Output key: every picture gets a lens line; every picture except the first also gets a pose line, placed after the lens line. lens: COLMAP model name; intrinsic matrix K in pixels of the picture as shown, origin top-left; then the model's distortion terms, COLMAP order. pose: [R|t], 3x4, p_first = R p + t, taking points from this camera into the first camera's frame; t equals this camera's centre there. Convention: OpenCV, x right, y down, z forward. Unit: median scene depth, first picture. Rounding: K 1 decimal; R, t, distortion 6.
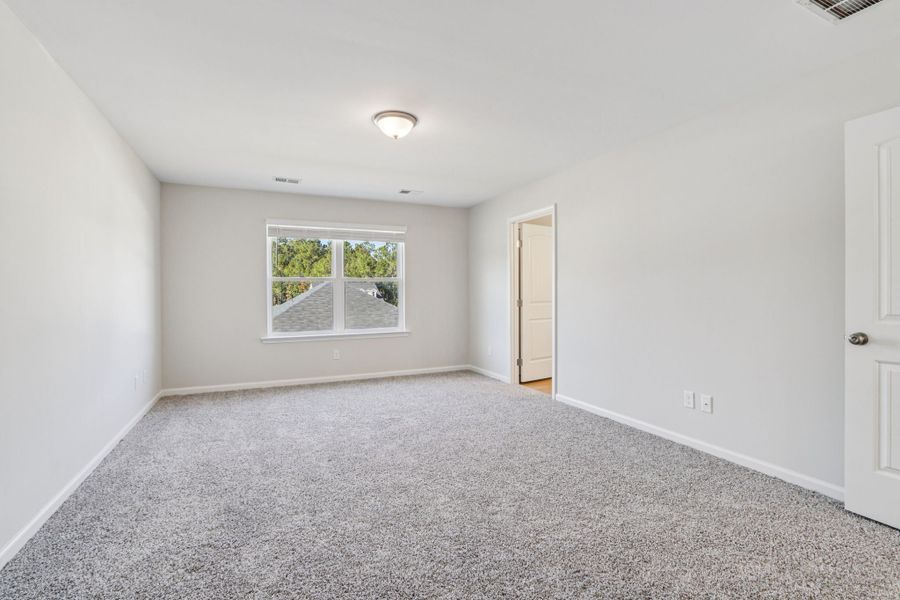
lens RADIAL K [[417.4, 0, 444.7], [0, 417.4, 294.4], [0, 0, 1]] dist [-0.022371, 0.004593]
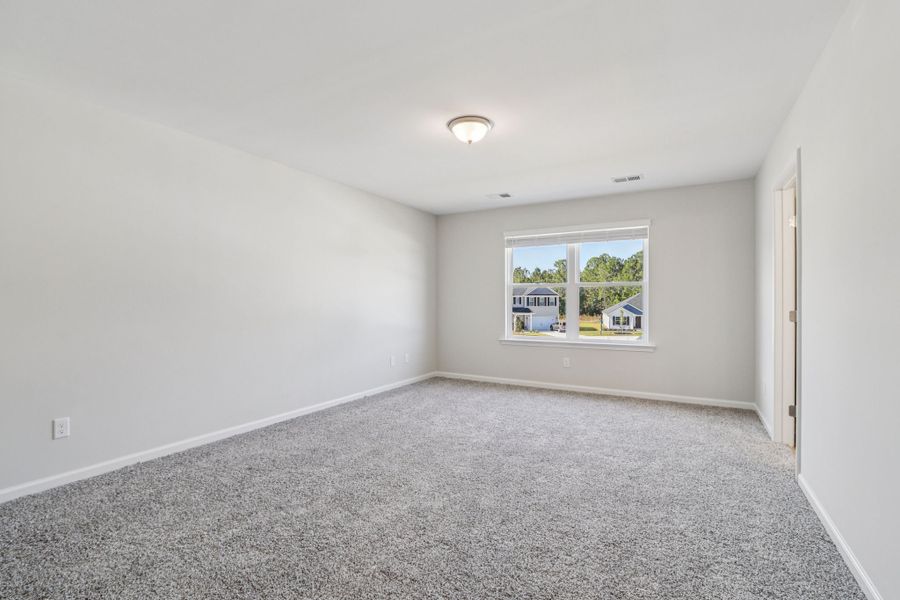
lens RADIAL K [[417.4, 0, 444.7], [0, 417.4, 294.4], [0, 0, 1]] dist [-0.022371, 0.004593]
pose [[0.580282, -0.005119, -0.814400, 0.450029], [-0.007296, 0.999907, -0.011484, -0.000999], [0.814383, 0.012606, 0.580191, 0.259622]]
